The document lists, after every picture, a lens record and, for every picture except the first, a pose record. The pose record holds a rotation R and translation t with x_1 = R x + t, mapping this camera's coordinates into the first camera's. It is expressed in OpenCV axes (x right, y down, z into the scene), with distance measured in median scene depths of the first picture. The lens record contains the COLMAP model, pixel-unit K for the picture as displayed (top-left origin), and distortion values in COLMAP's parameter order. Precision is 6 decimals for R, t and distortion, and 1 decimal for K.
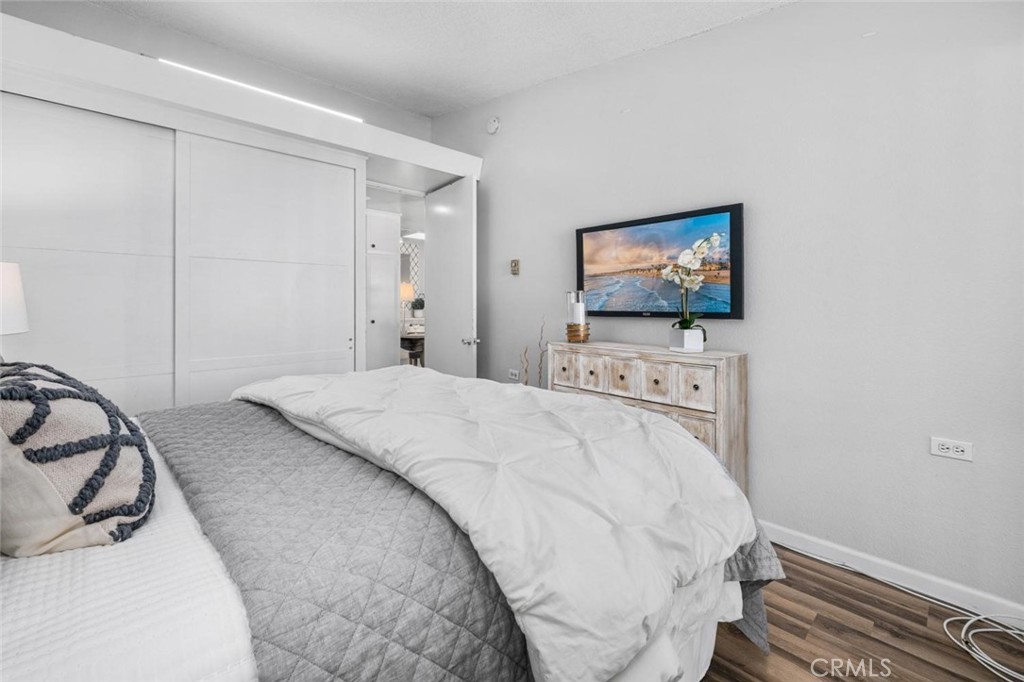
lens RADIAL K [[423.1, 0, 510.5], [0, 423.1, 306.0], [0, 0, 1]] dist [0.000055, 0.000009]
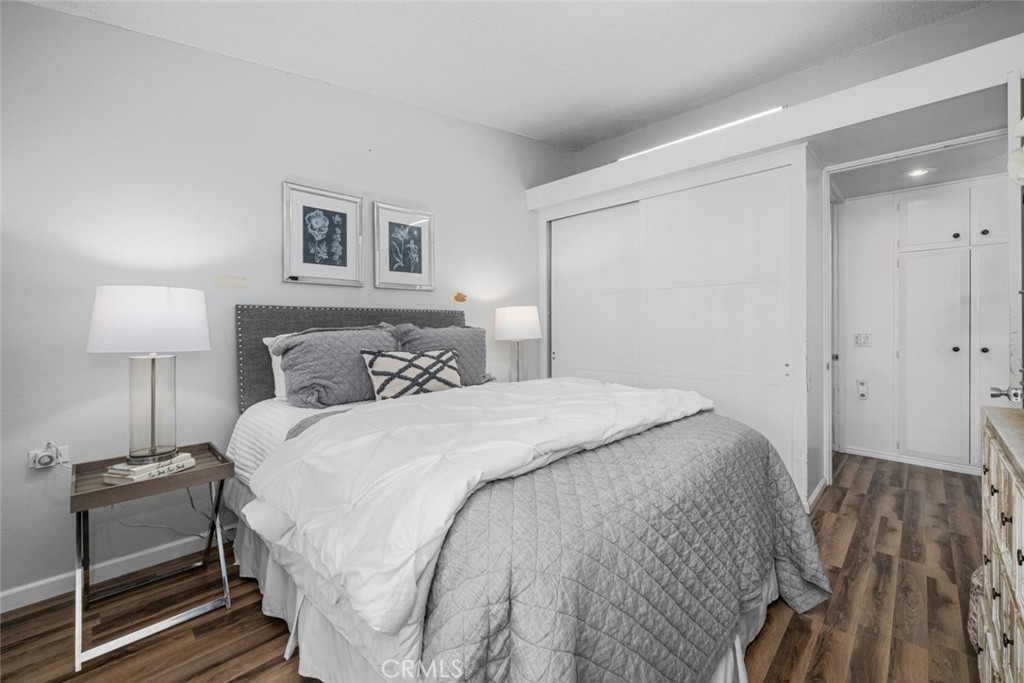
lens RADIAL K [[421.1, 0, 511.8], [0, 421.1, 335.0], [0, 0, 1]] dist [-0.000168, 0.000046]
pose [[0.046287, 0.011551, -0.998861, 0.892530], [0.004273, 0.999922, 0.011761, 0.012071], [0.998919, -0.004812, 0.046234, 0.790999]]
